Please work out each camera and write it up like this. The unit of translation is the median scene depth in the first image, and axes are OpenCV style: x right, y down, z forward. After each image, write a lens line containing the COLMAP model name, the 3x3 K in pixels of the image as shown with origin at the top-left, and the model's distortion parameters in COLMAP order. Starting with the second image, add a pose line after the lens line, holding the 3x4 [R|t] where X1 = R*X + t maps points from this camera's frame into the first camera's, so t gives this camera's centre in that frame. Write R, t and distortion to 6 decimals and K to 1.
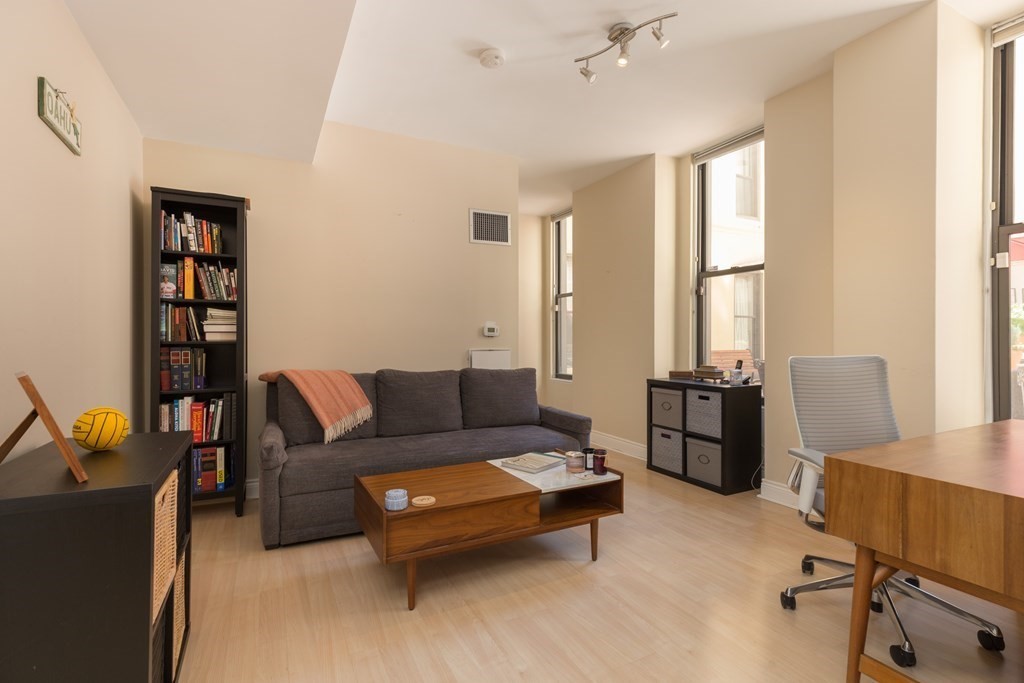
lens RADIAL K [[474.4, 0, 499.0], [0, 474.4, 341.7], [0, 0, 1]] dist [0.002701, 0.000230]
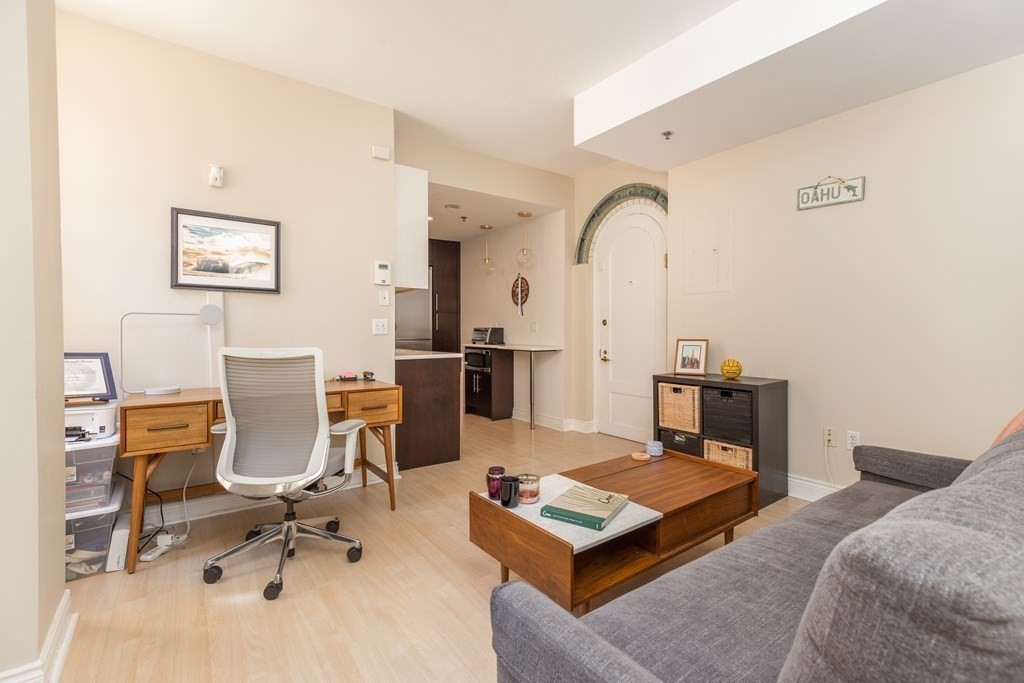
lens RADIAL K [[458.3, 0, 512.2], [0, 458.3, 337.5], [0, 0, 1]] dist [0.006135, 0.000282]
pose [[-0.984551, 0.008023, -0.174917, 0.236162], [0.004032, 0.999724, 0.023165, -0.007106], [0.175054, 0.022102, -0.984311, 1.294376]]
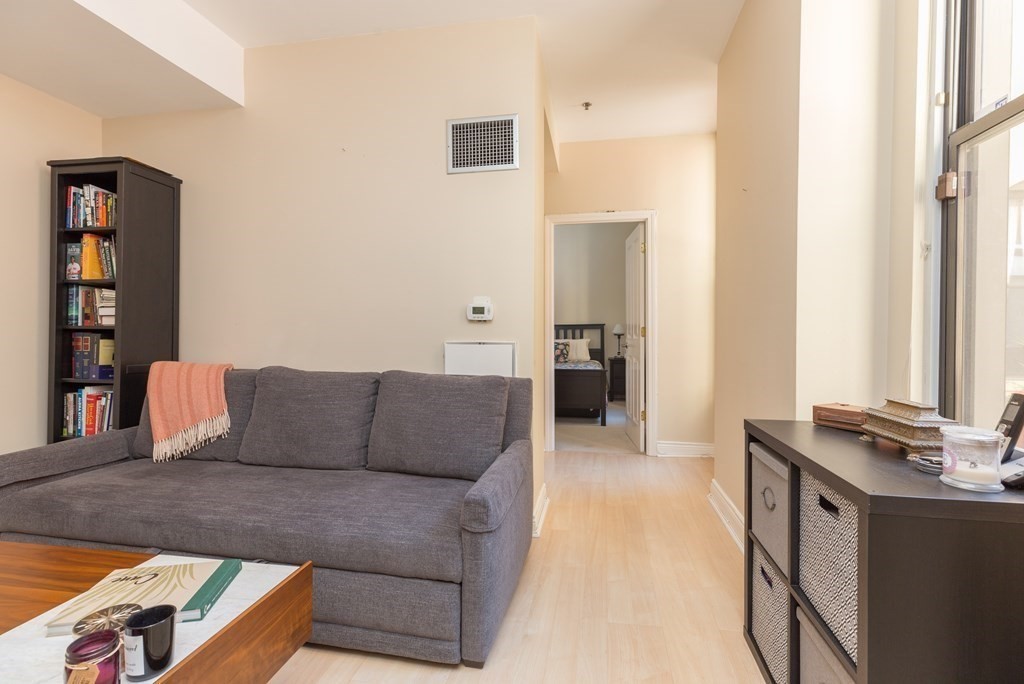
lens RADIAL K [[472.7, 0, 509.9], [0, 472.7, 334.3], [0, 0, 1]] dist [0.014438, 0.000123]
pose [[0.796943, 0.007730, -0.604005, 0.482113], [-0.008020, 0.999965, 0.002216, 0.005684], [0.604001, 0.003078, 0.796978, 0.665409]]
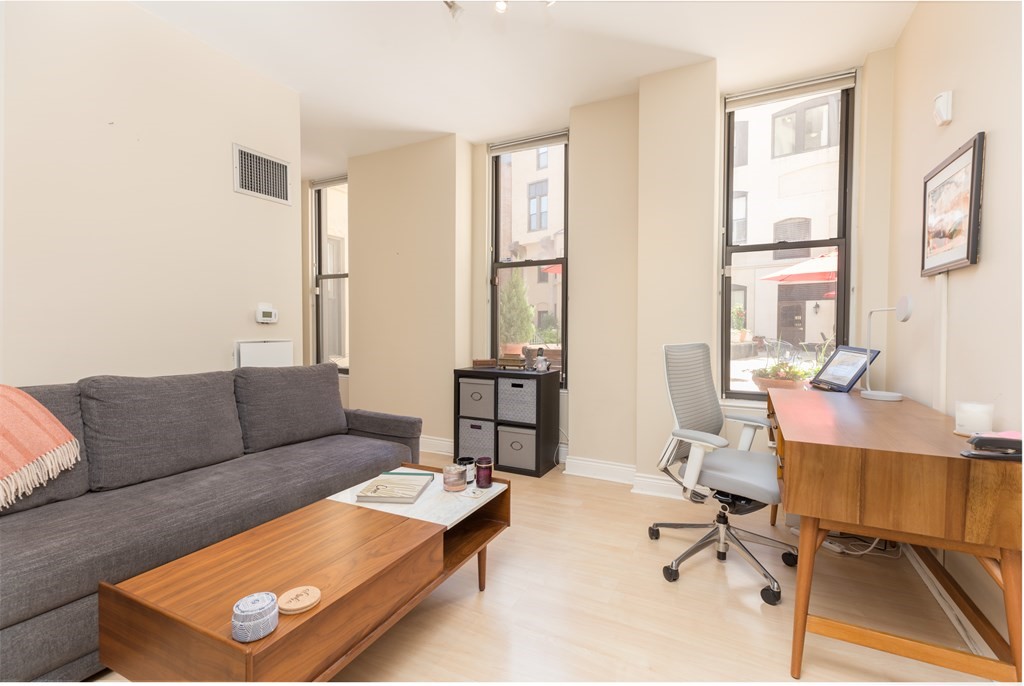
lens RADIAL K [[458.3, 0, 512.2], [0, 458.3, 339.0], [0, 0, 1]] dist [0.006135, 0.000282]
pose [[0.803326, -0.010491, 0.595447, -0.171269], [-0.001345, 0.999810, 0.019430, -0.000918], [-0.595538, -0.016409, 0.803159, 0.232399]]
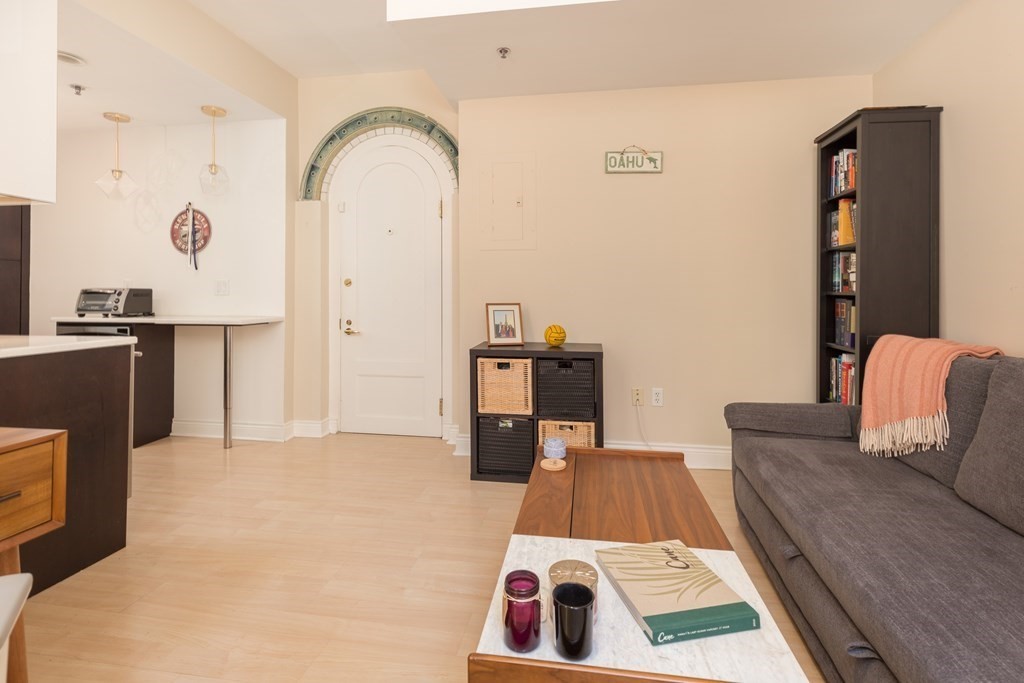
lens RADIAL K [[480.3, 0, 520.1], [0, 480.3, 286.2], [0, 0, 1]] dist [0.007864, 0.000015]
pose [[-0.573490, -0.007807, -0.819175, 0.393904], [-0.002822, 0.999967, -0.007554, -0.003393], [0.819208, -0.002020, -0.573493, 0.897753]]
